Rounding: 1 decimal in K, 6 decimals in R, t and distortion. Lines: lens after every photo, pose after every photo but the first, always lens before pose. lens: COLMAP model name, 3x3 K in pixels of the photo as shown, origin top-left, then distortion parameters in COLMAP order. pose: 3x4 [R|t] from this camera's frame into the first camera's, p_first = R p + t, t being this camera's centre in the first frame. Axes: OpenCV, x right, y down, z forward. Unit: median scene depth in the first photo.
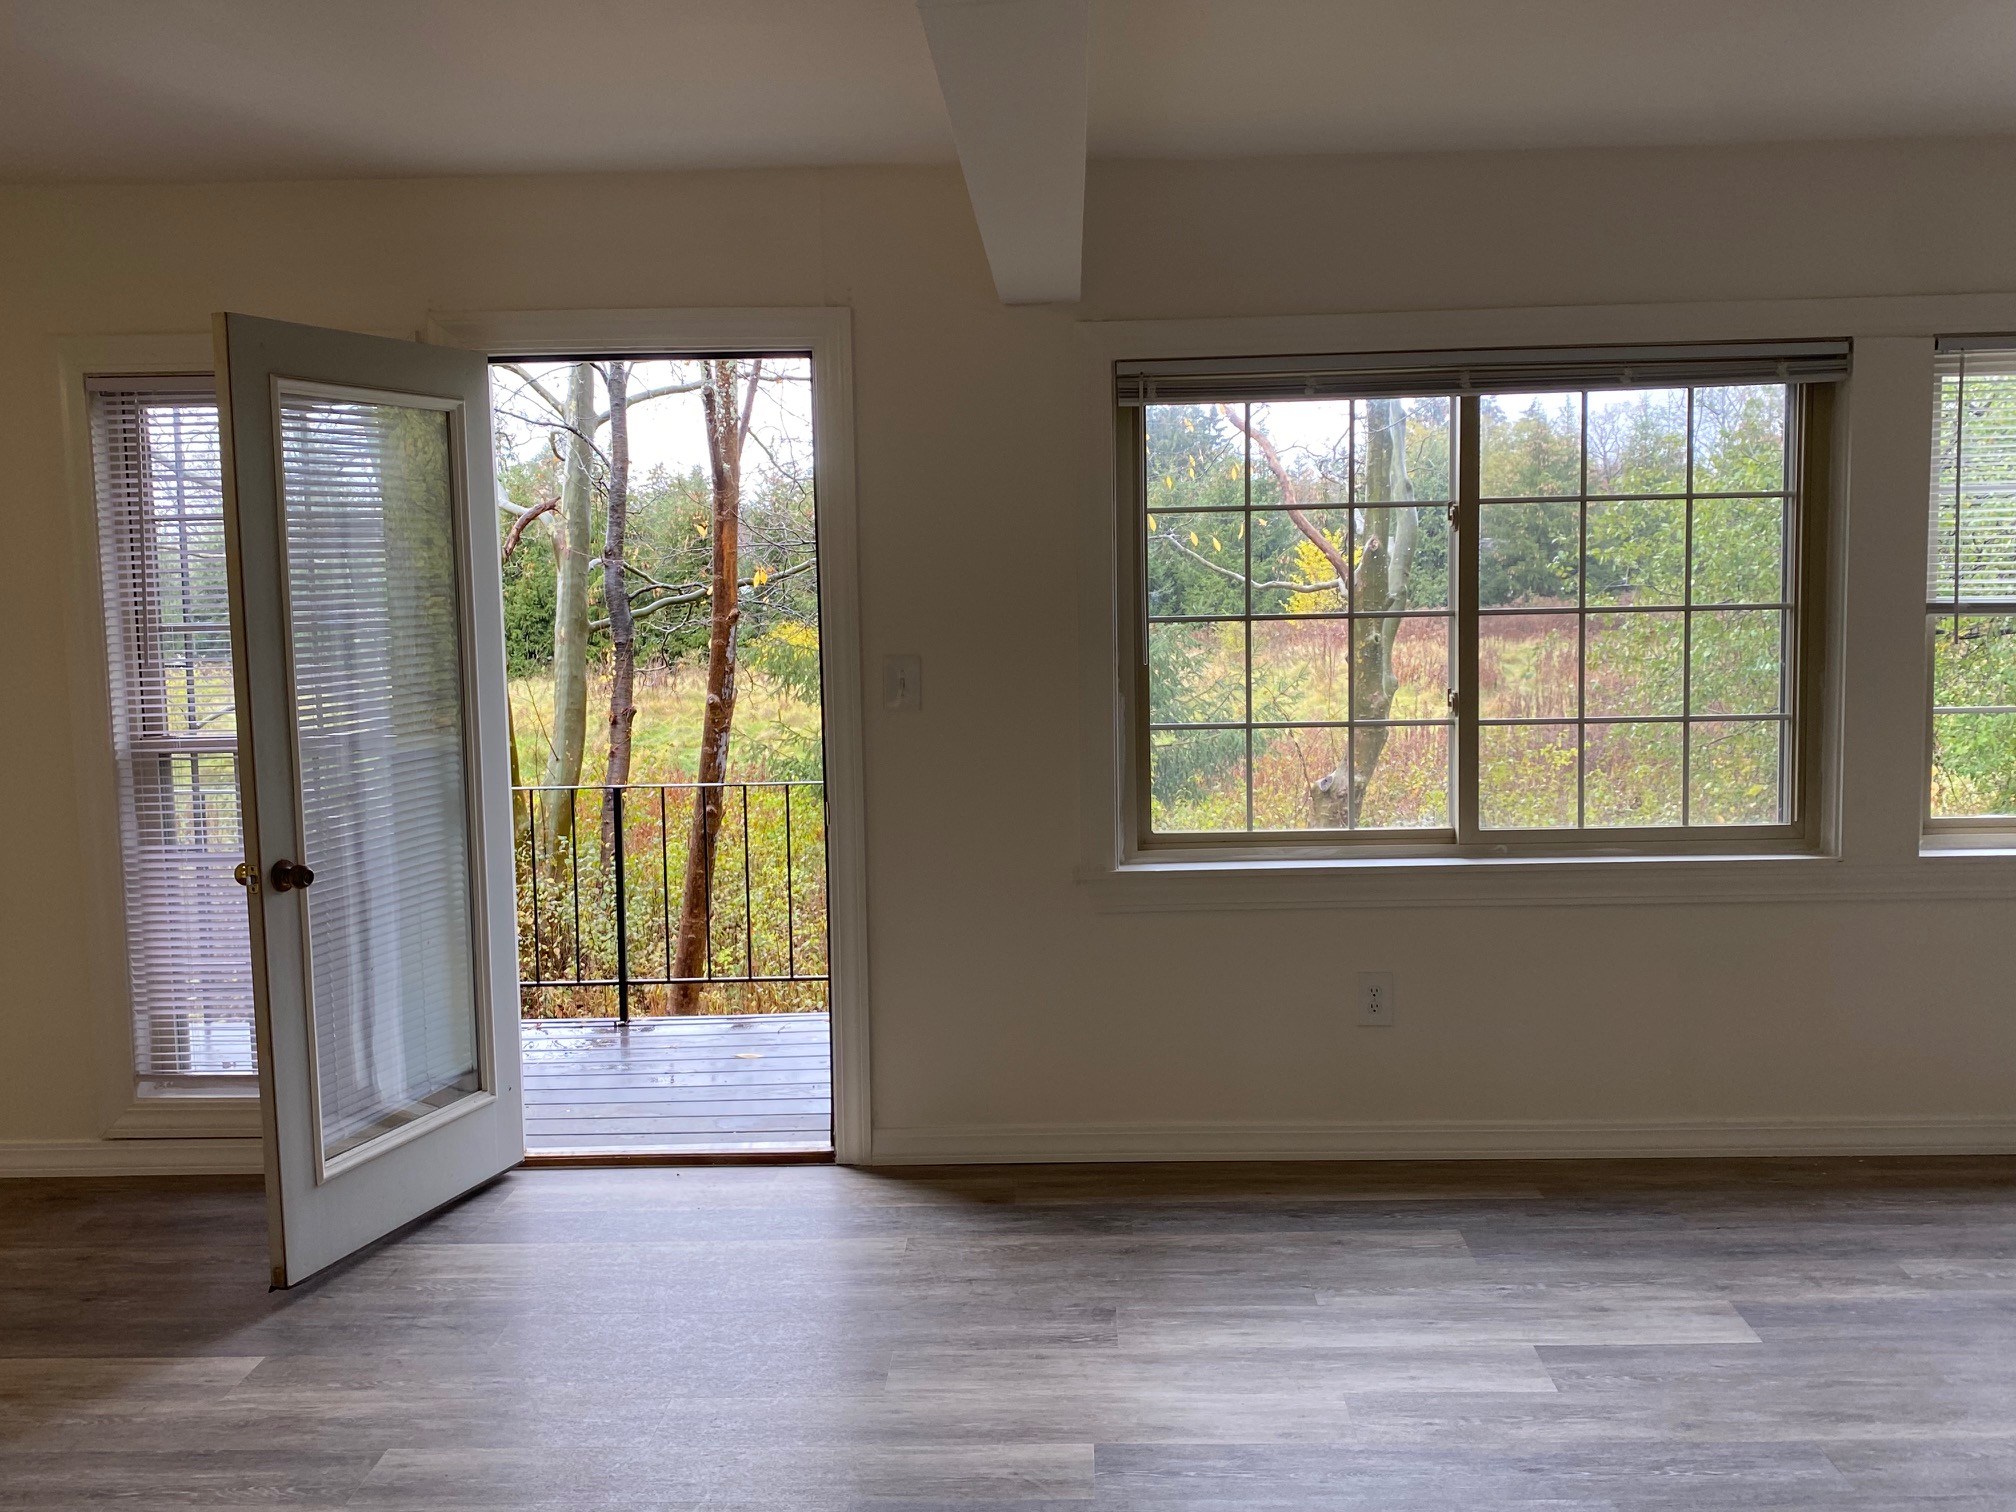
lens RADIAL K [[1749.8, 0, 1017.0], [0, 1749.8, 721.6], [0, 0, 1]] dist [0.030963, -0.018769]
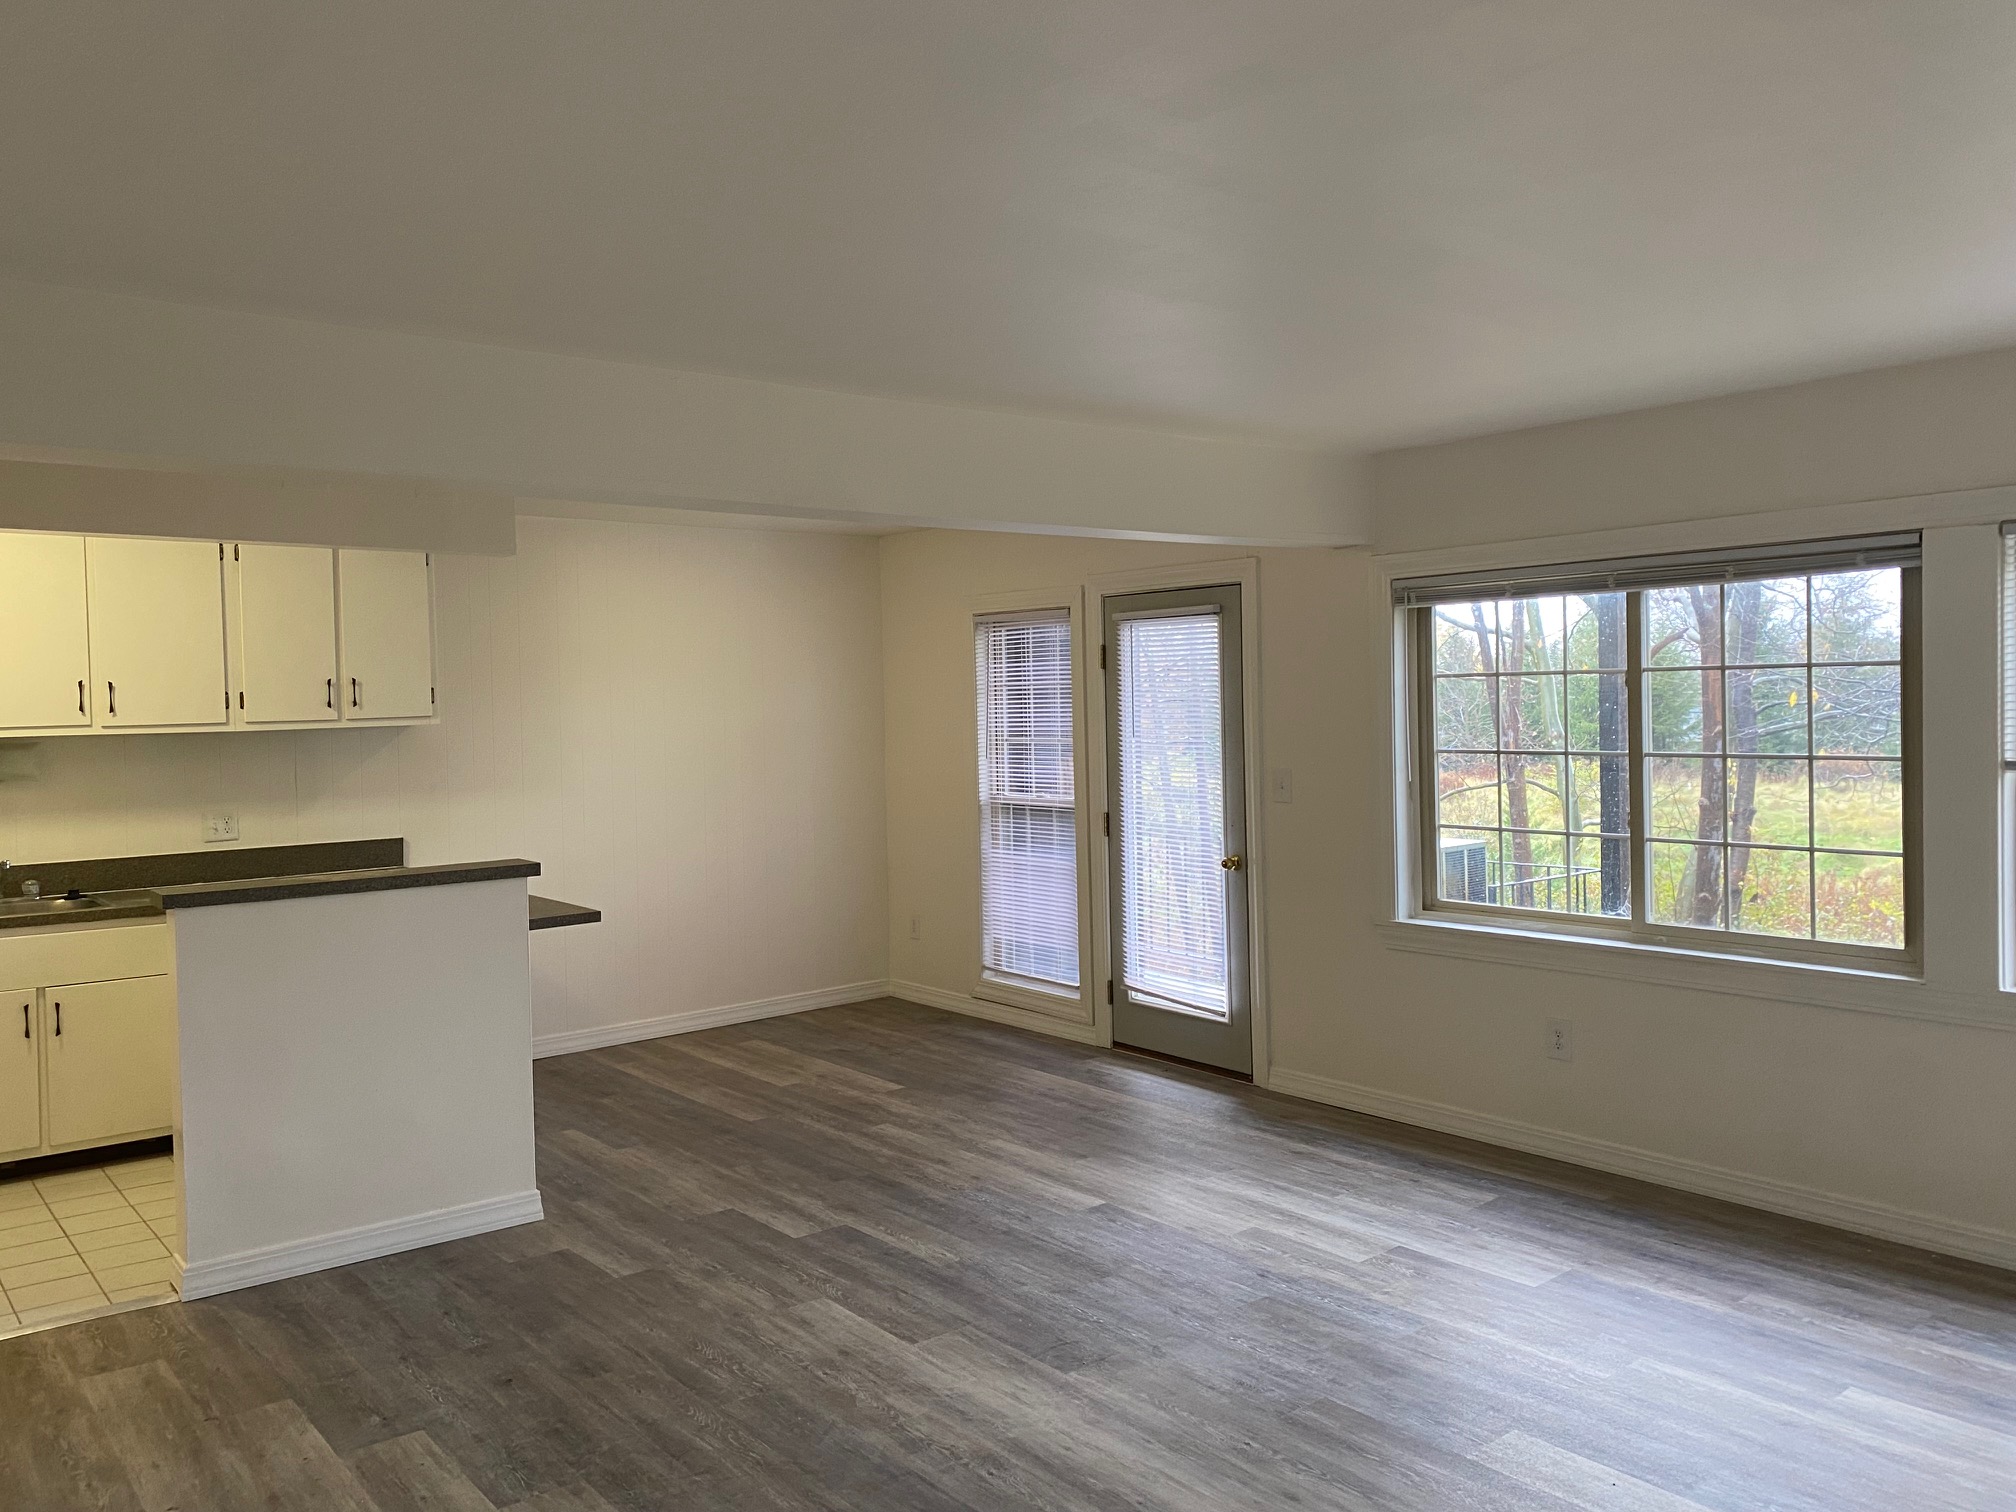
lens RADIAL K [[1525.7, 0, 1006.4], [0, 1525.7, 748.4], [0, 0, 1]] dist [0.013243, -0.013407]
pose [[0.651417, 0.033206, -0.757993, 0.883526], [-0.062152, 0.998020, -0.009691, -0.028660], [0.756170, 0.053424, 0.652190, -0.104149]]
